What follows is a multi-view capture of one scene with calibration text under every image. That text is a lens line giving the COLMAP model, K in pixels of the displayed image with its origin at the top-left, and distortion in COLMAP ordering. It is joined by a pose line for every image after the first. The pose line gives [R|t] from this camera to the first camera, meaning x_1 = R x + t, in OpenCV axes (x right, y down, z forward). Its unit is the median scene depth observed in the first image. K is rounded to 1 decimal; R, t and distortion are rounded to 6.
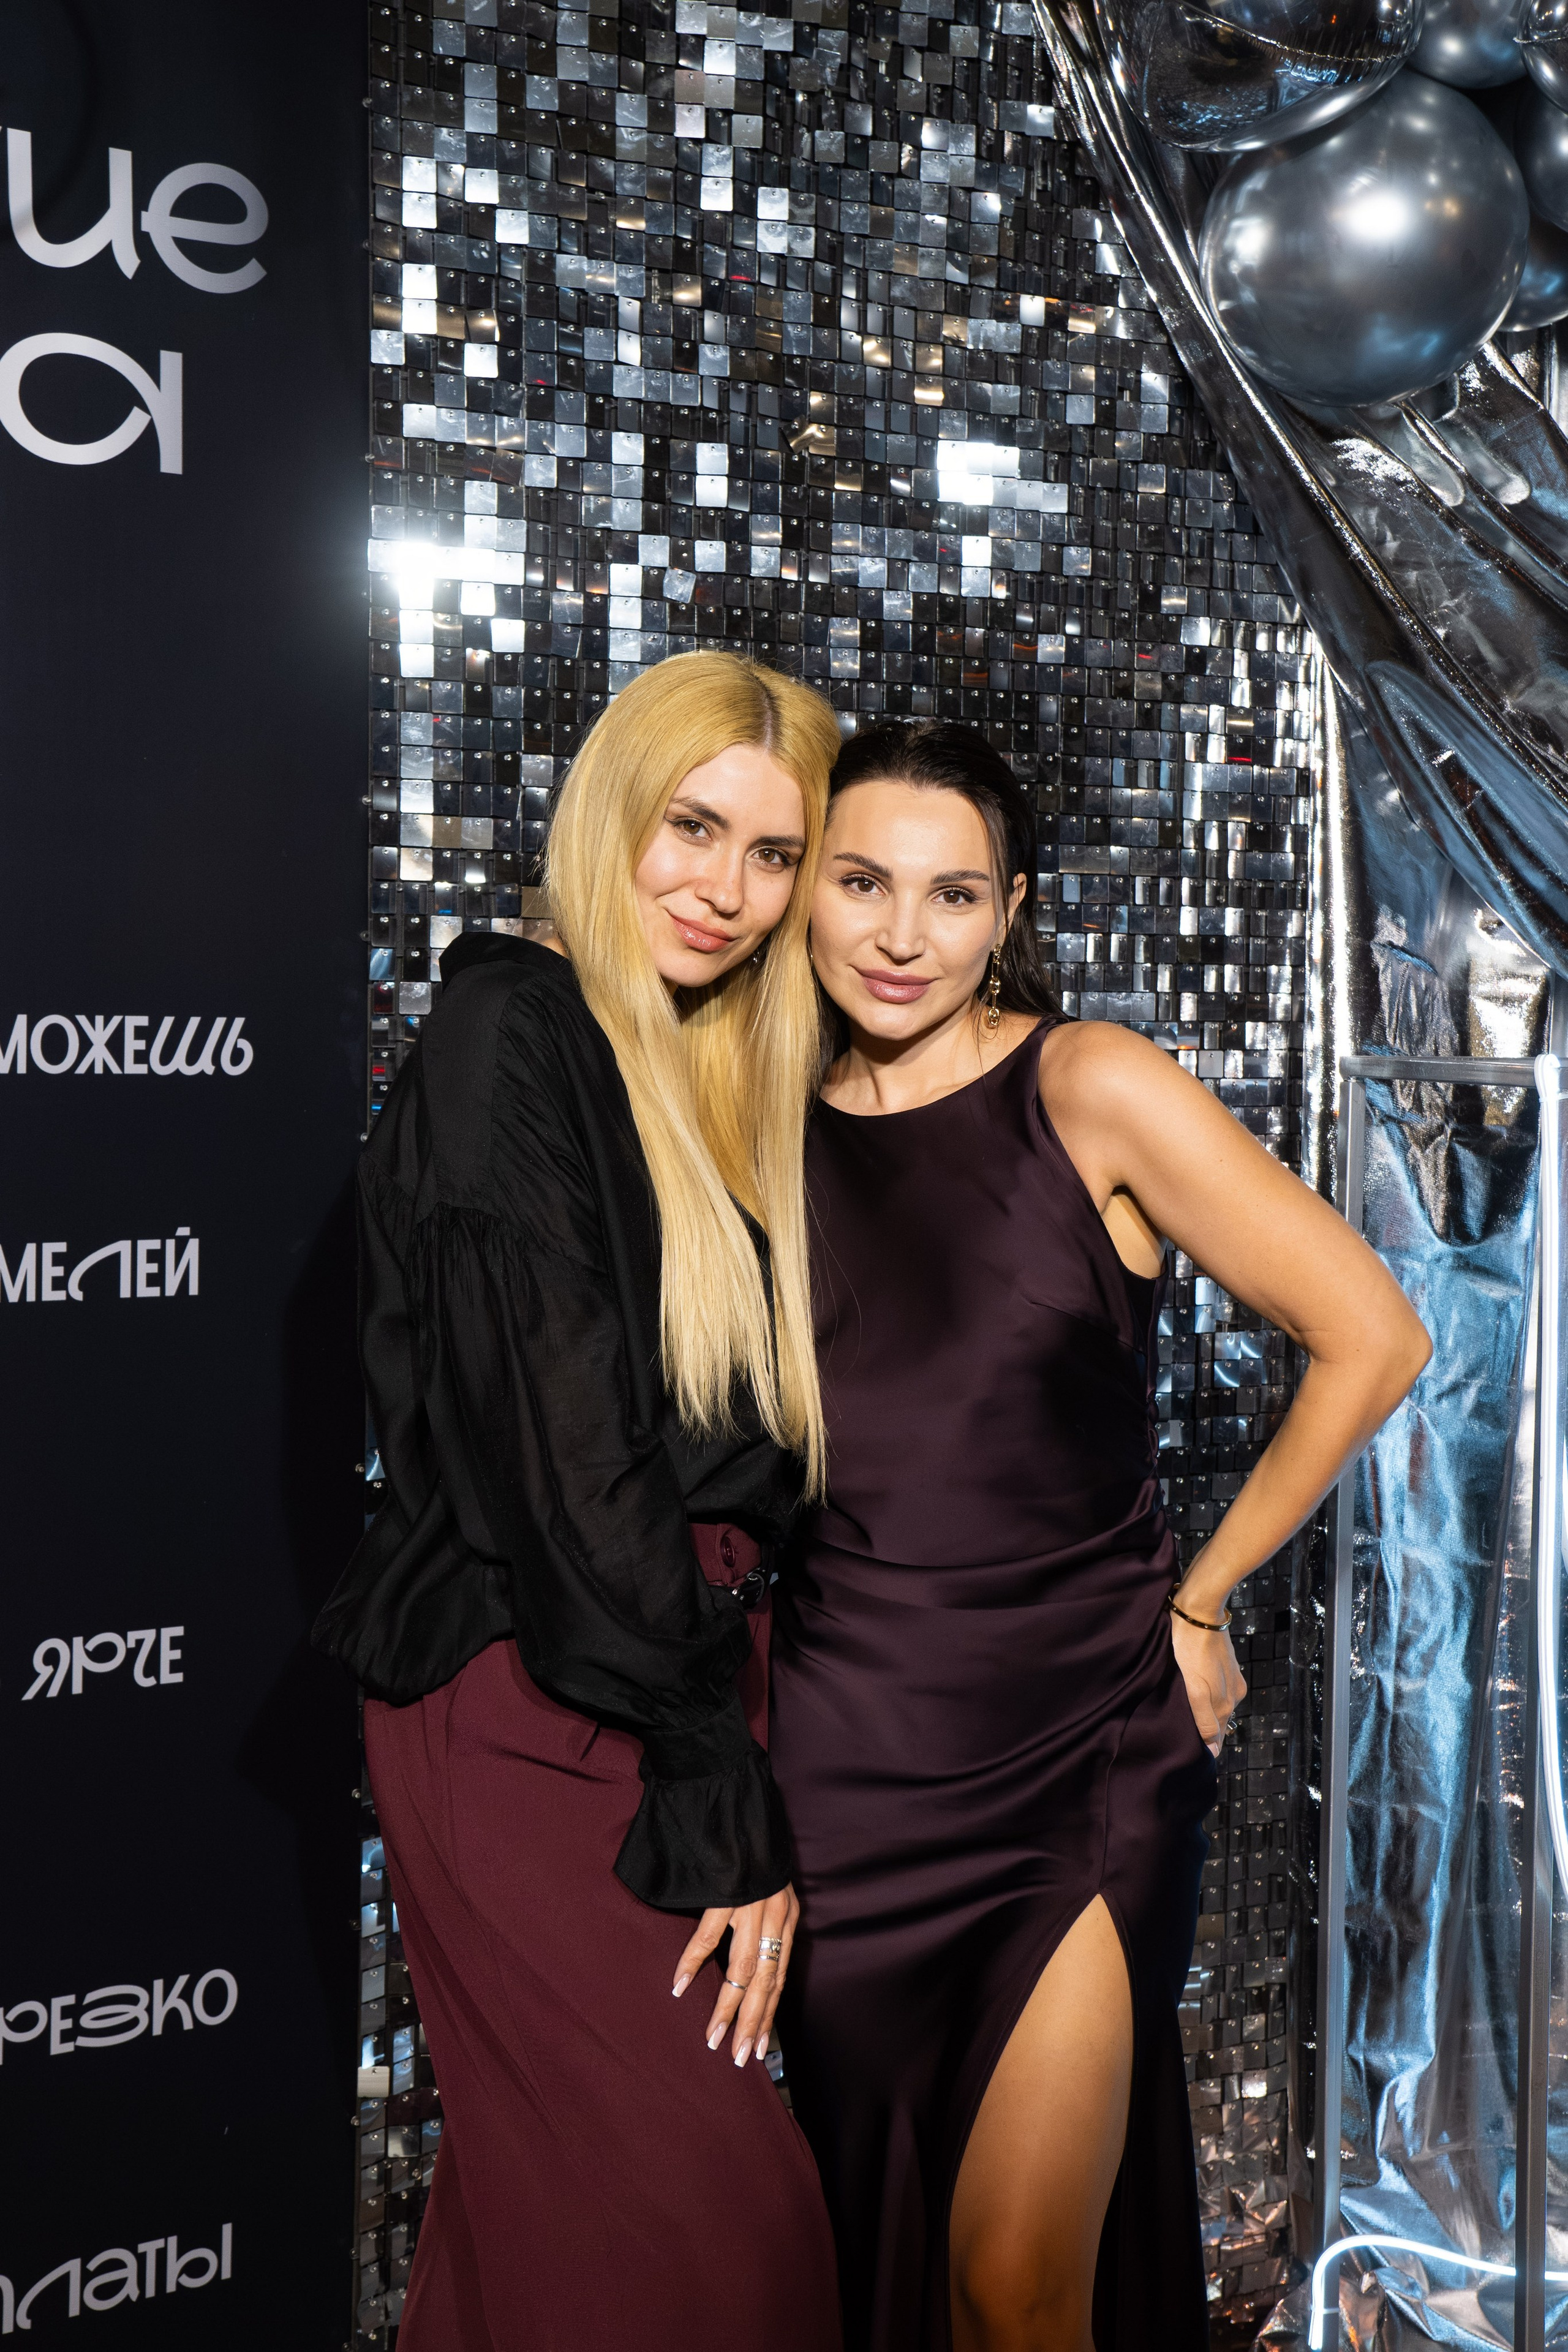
lens RADIAL K [[2888.4, 0, 810.0], [0, 2888.4, 1178.0], [0, 0, 1]] dist [0.087680, 0.000000]
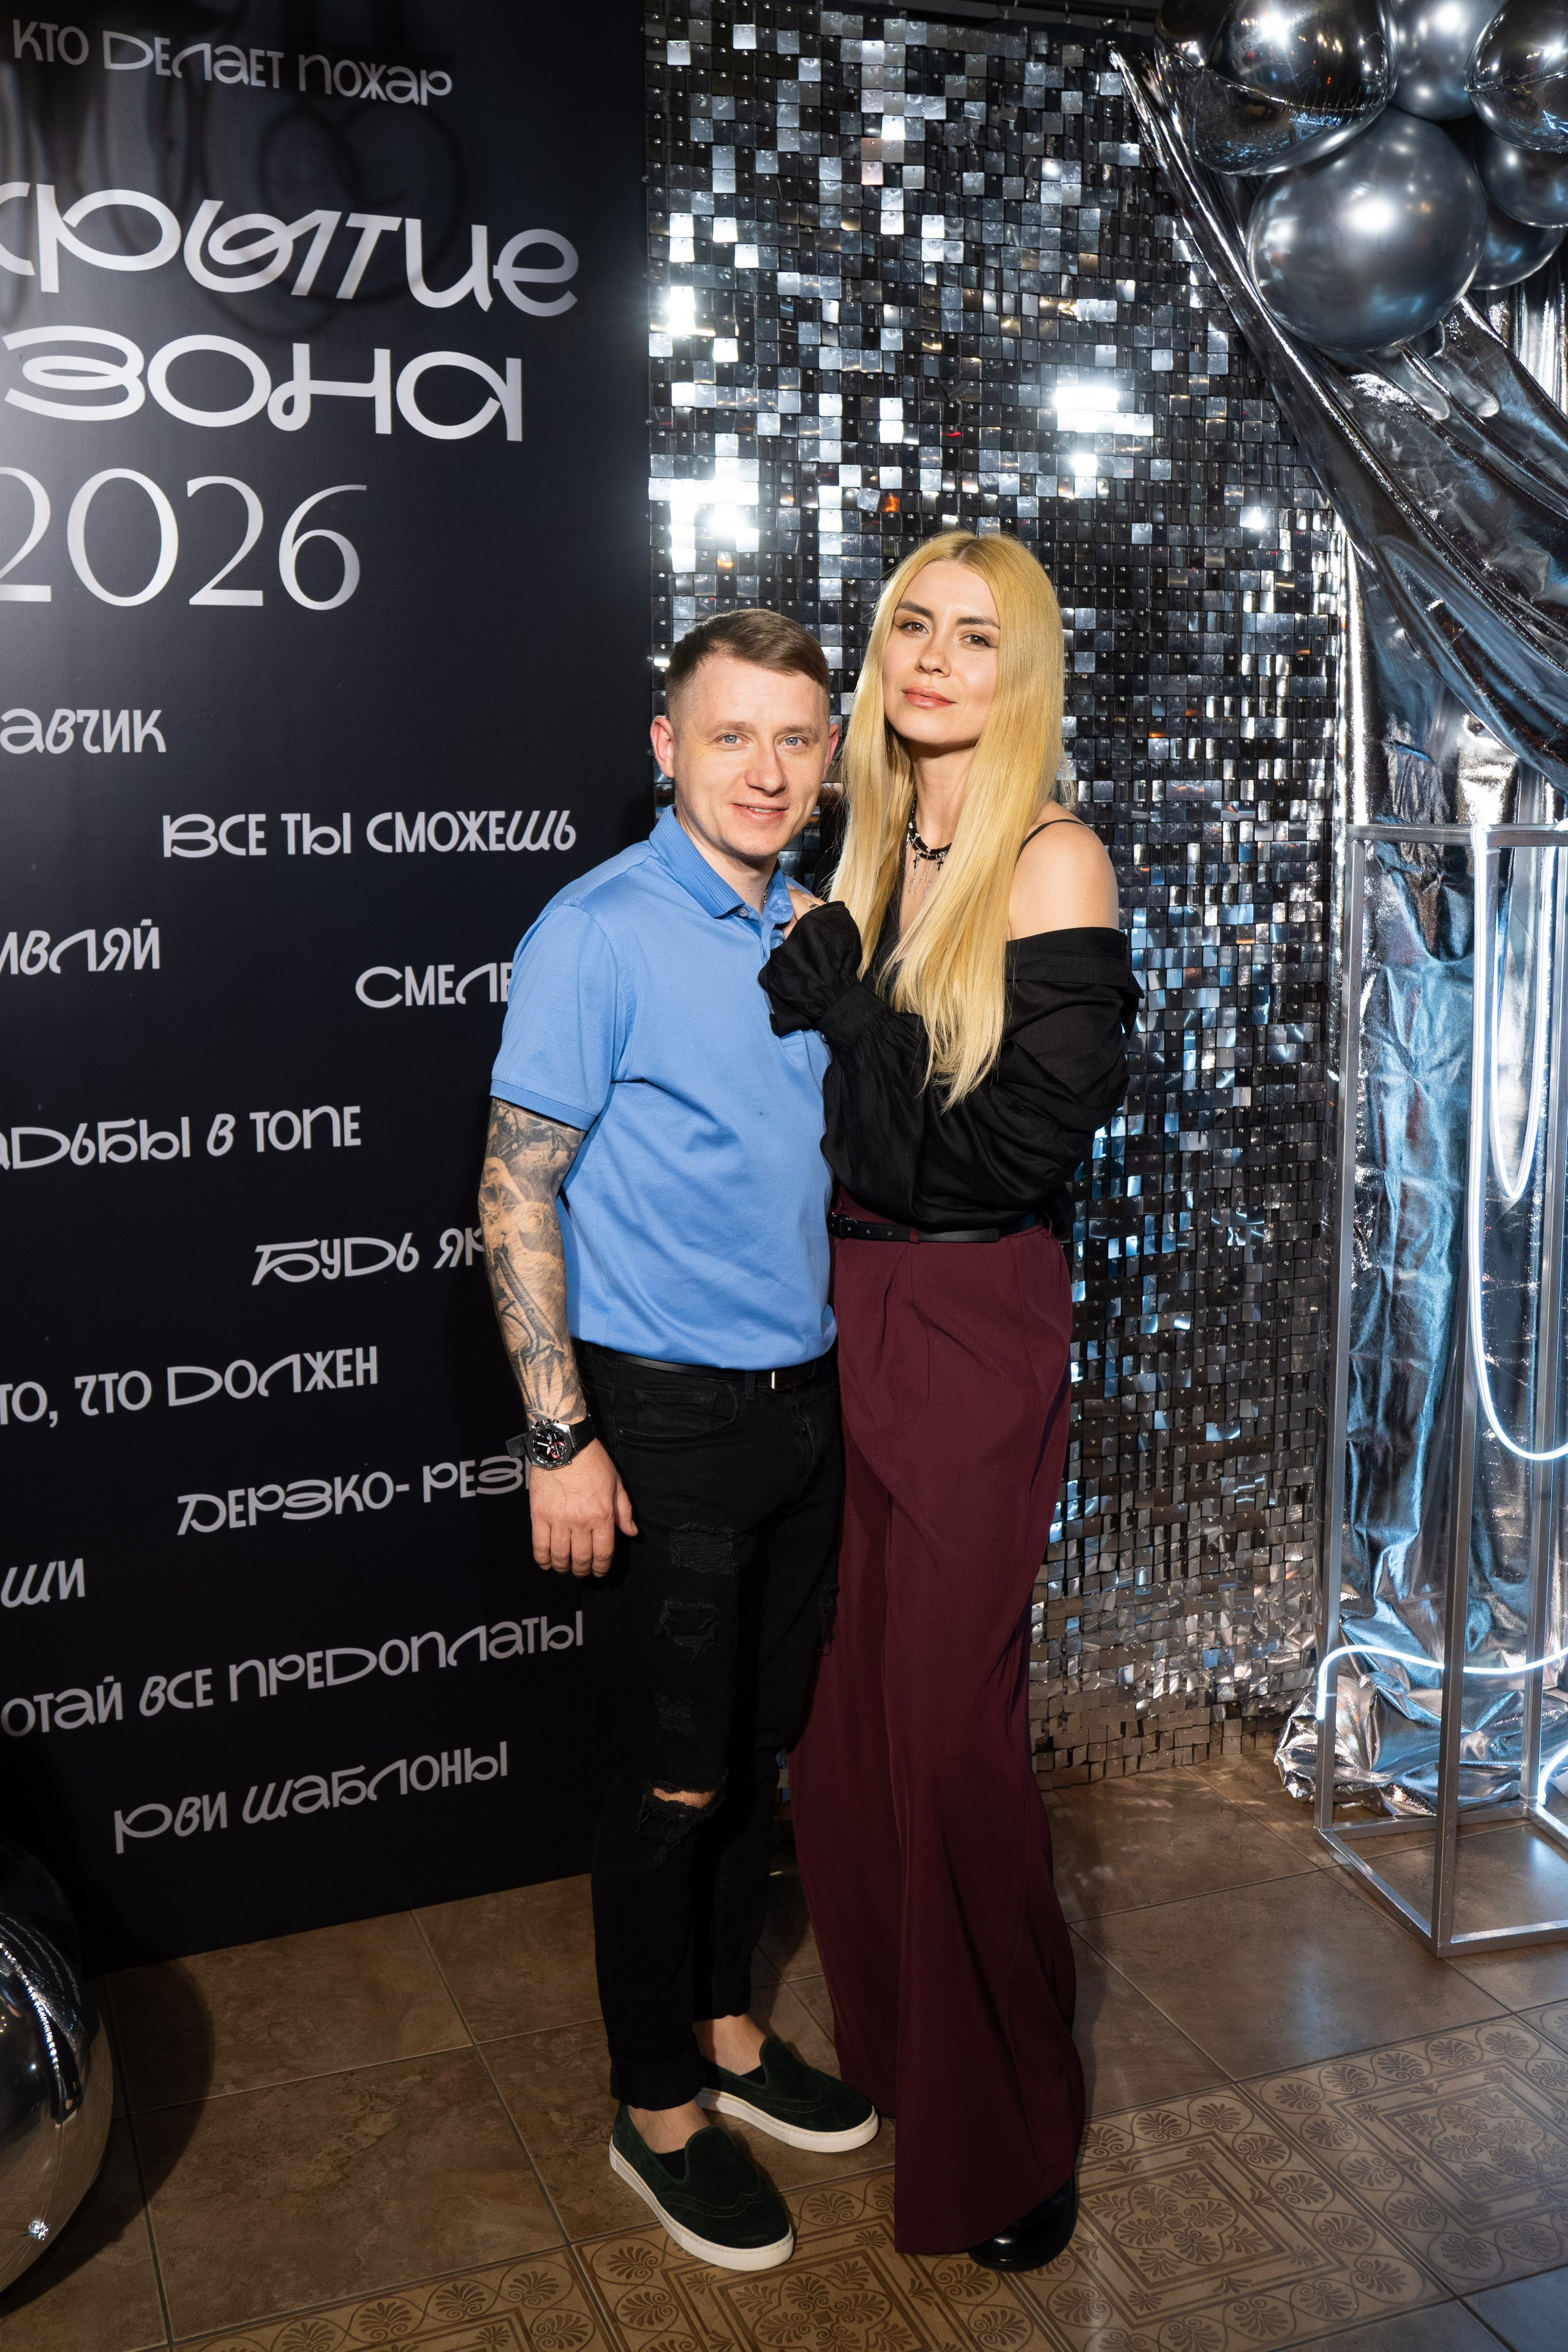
lens RADIAL K [[2237.5, 0, 784.8], [0, 2237.5, 1078.6], [0, 0, 1]] dist [-0.032605, 0.000000]
pose [[0.991667, -0.002008, -0.128813, 0.051861], [0.011081, 0.997502, 0.069757, 0.001750], [0.128352, -0.070603, 0.989212, -0.101447]]
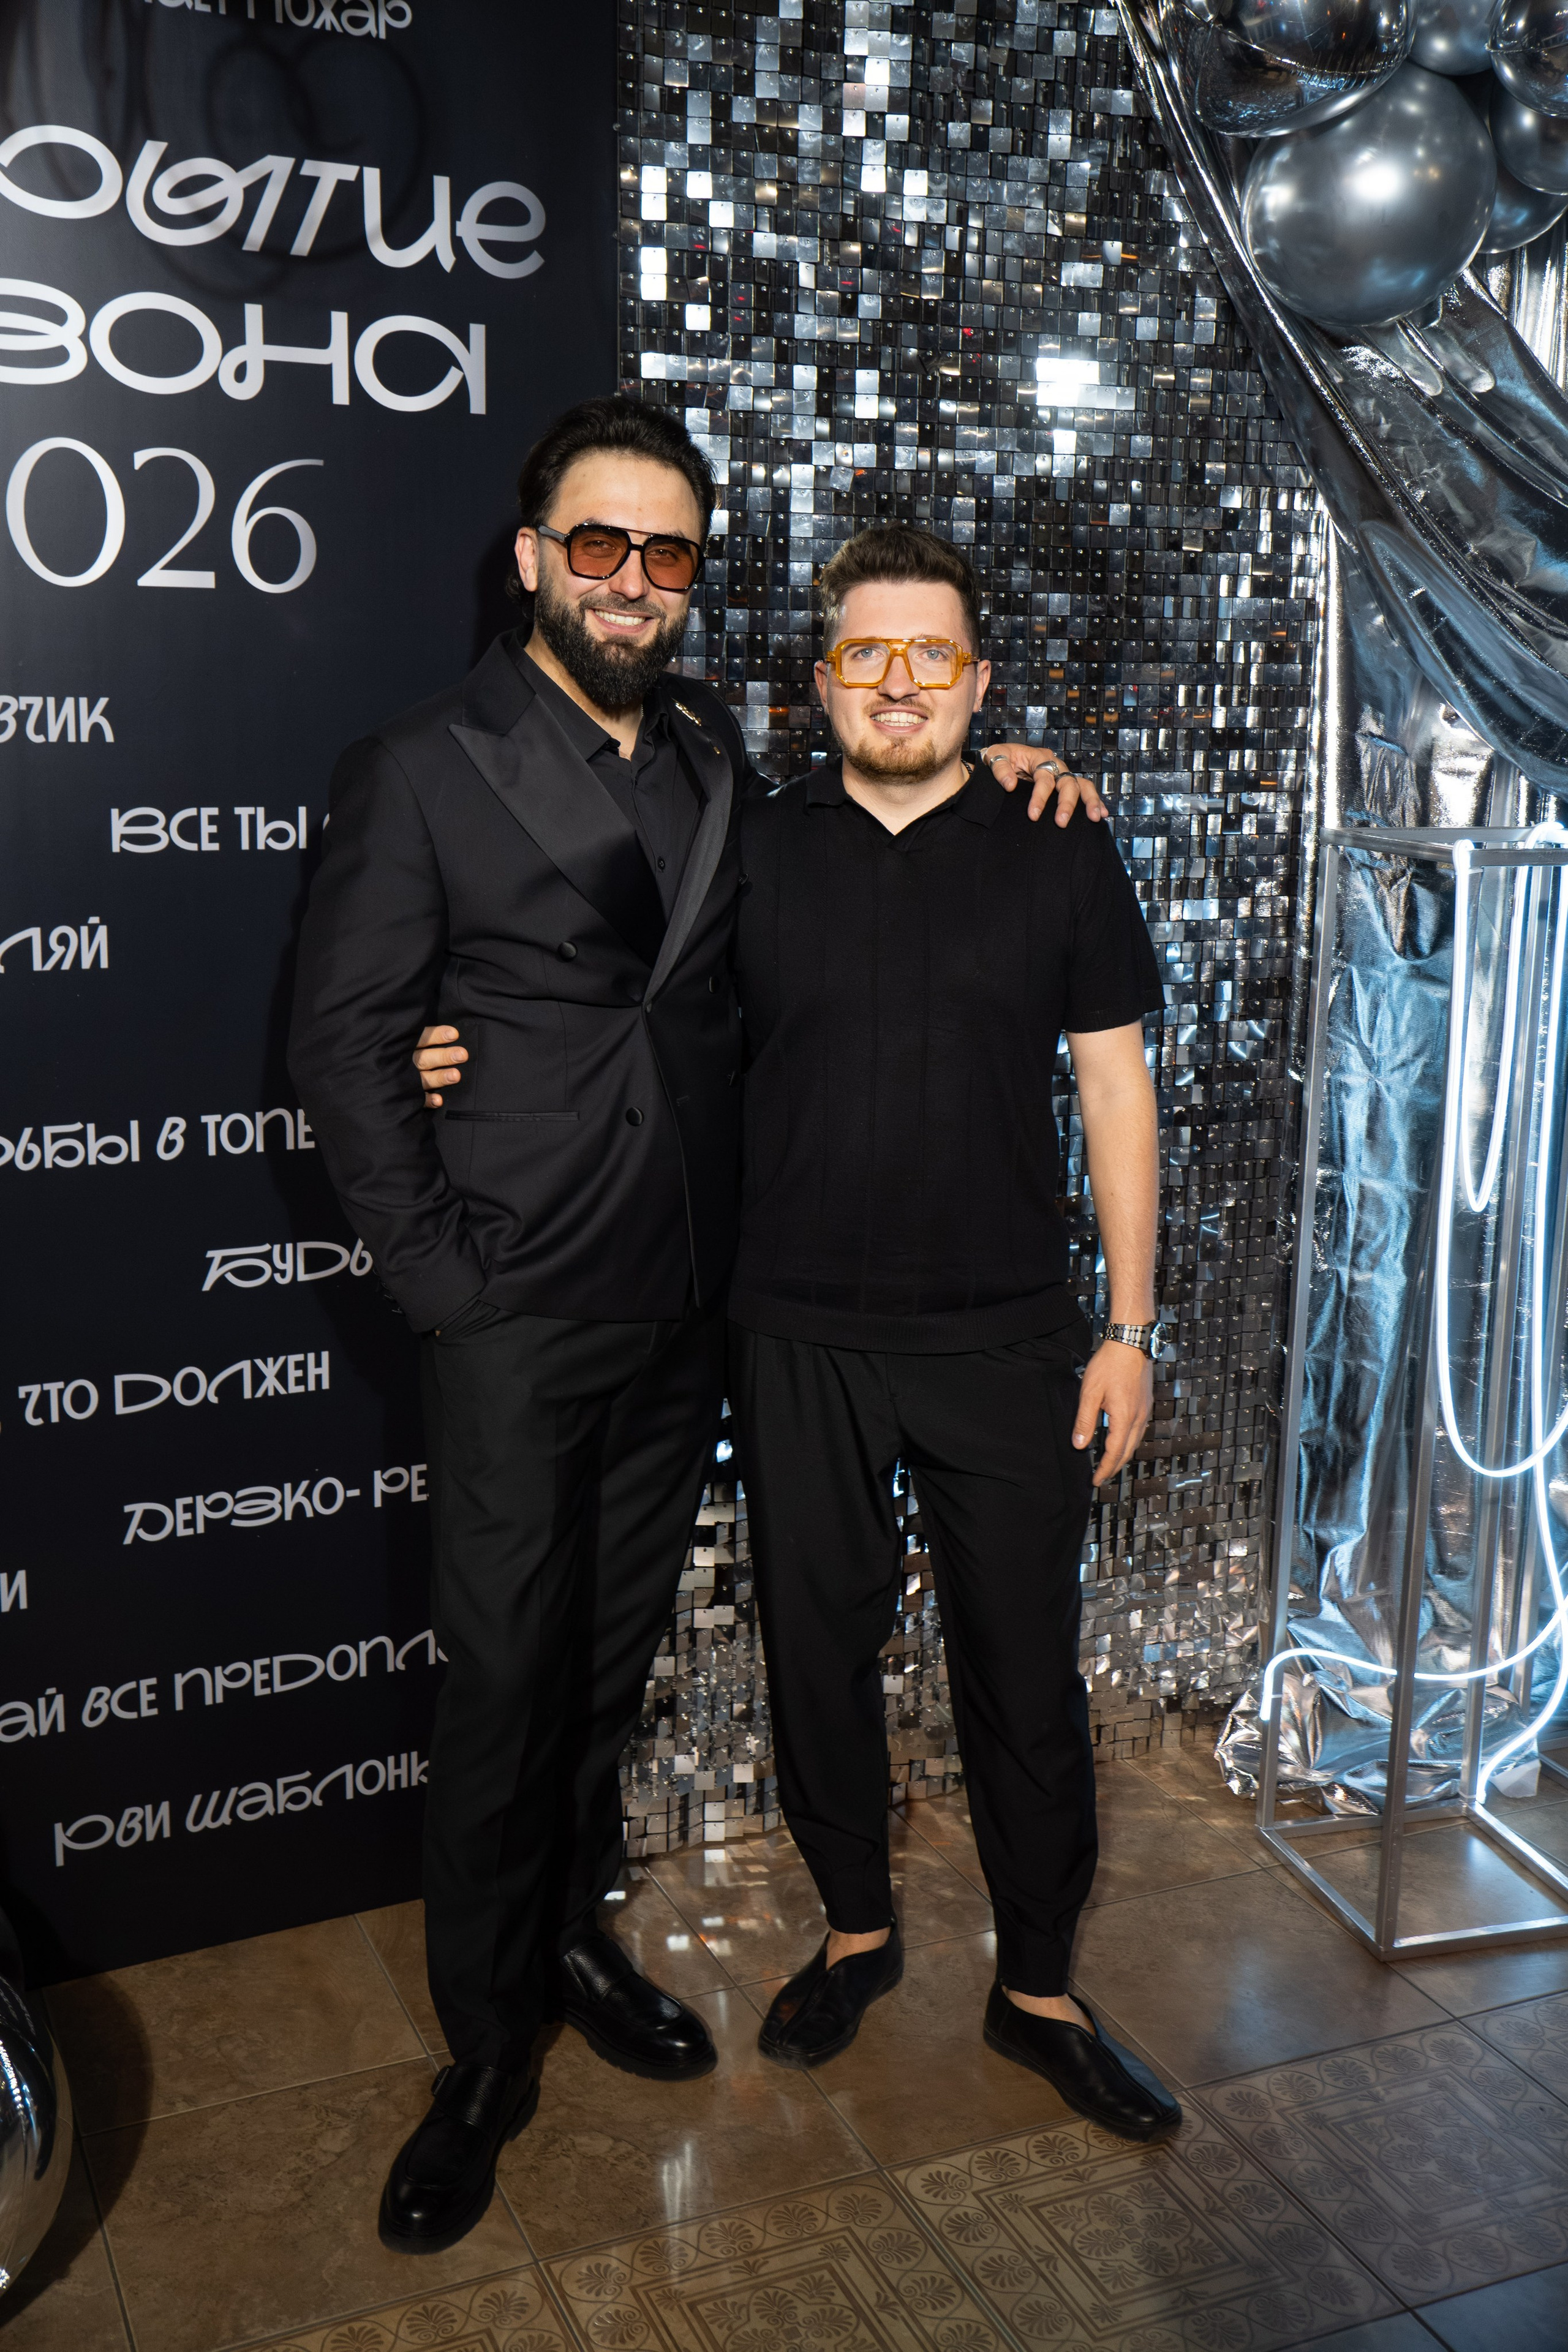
lens RADIAL K [[2386.7, 0, 790.3], [0, 2386.7, 1152.2], [0, 0, 1]] dist [0.056999, 0.000000]
pose [[0.997076, 0.019759, -0.073820, 0.019399], [-0.008906, 0.989457, 0.144553, -0.050781], [0.075898, -0.143472, 0.986740, -0.152286]]
